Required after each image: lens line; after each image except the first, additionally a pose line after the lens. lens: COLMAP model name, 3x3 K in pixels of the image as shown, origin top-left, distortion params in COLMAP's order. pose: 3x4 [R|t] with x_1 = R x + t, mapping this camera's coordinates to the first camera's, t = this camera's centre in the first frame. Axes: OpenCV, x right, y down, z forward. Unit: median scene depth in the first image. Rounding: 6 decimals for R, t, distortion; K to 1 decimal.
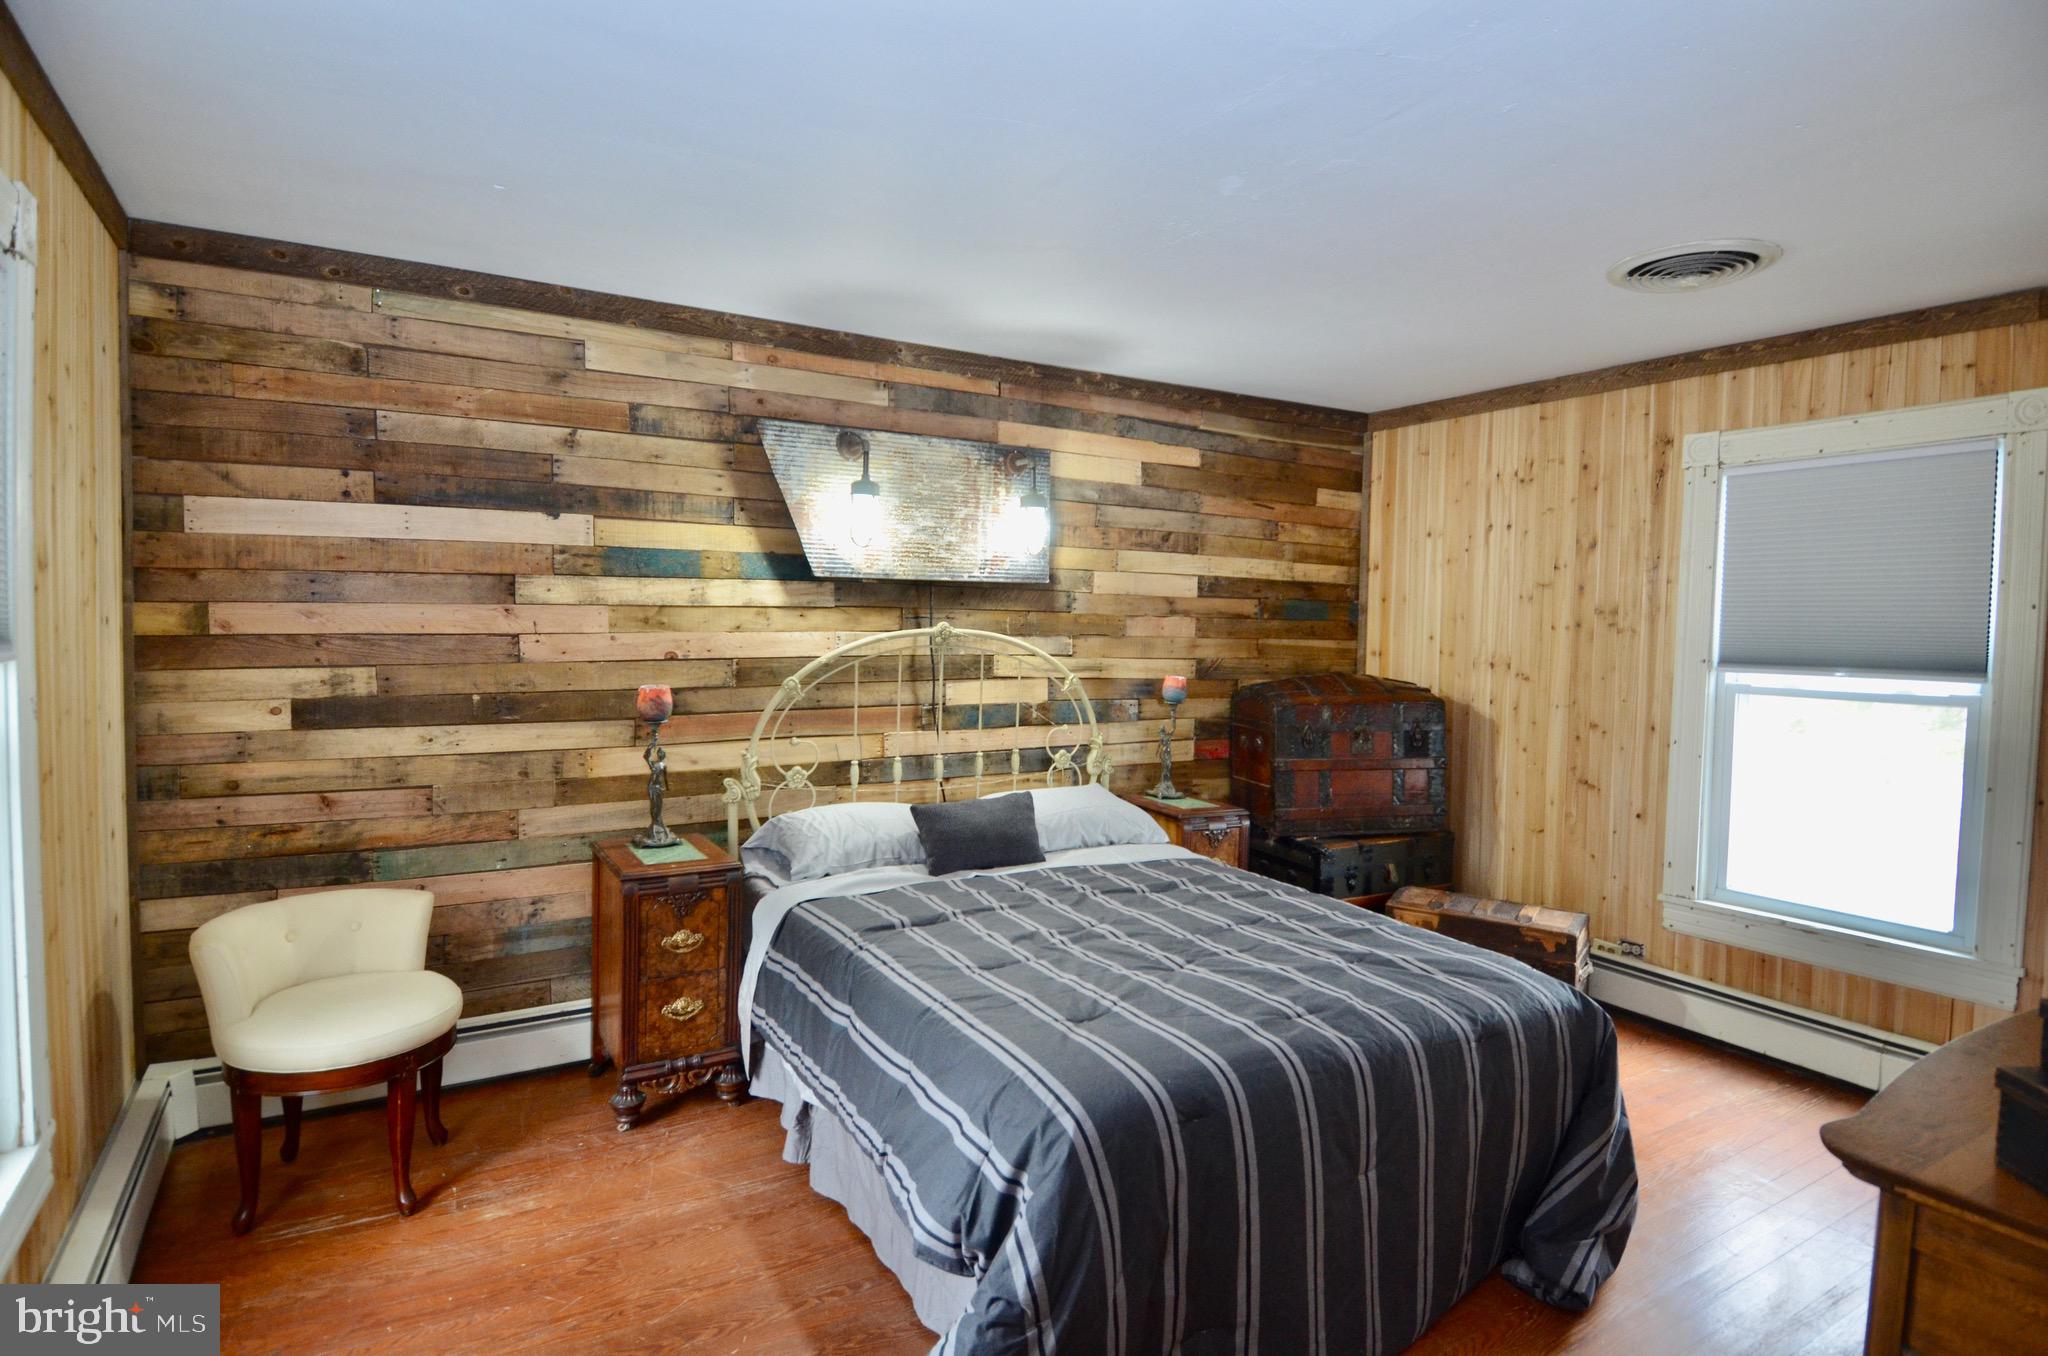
lens RADIAL K [[1064.4, 0, 1025.2], [0, 1064.4, 670.4], [0, 0, 1]] dist [0.030602, -0.034848]
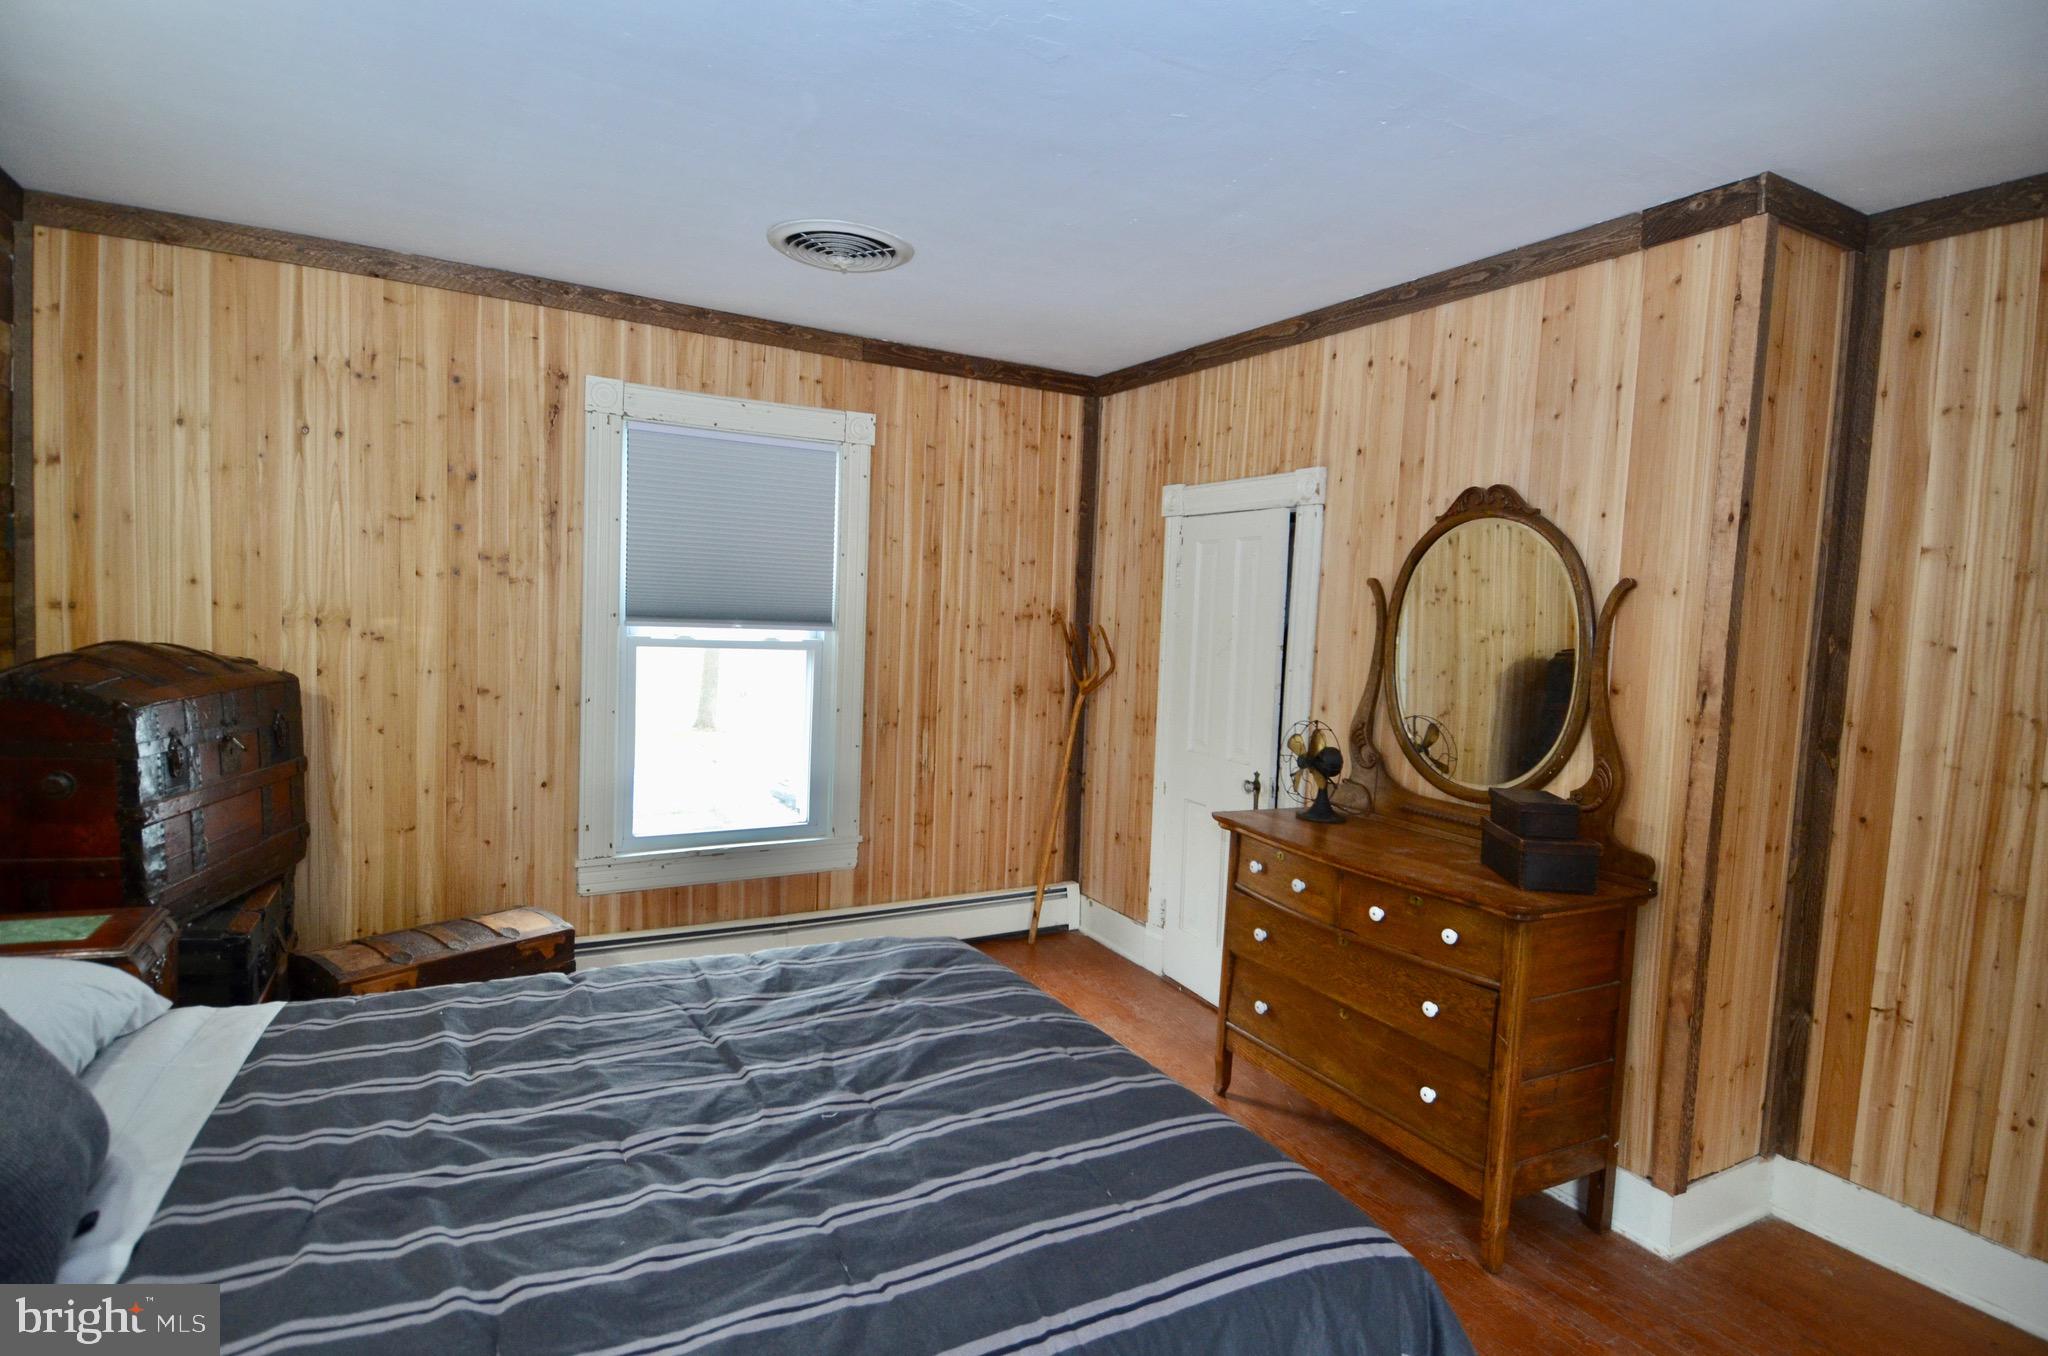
lens RADIAL K [[1064.4, 0, 1035.6], [0, 1064.4, 682.9], [0, 0, 1]] dist [0.030602, -0.034848]
pose [[0.021495, -0.086959, 0.995980, -0.324882], [0.002383, 0.996212, 0.086928, -0.029497], [-0.999766, 0.000505, 0.021621, 0.563969]]
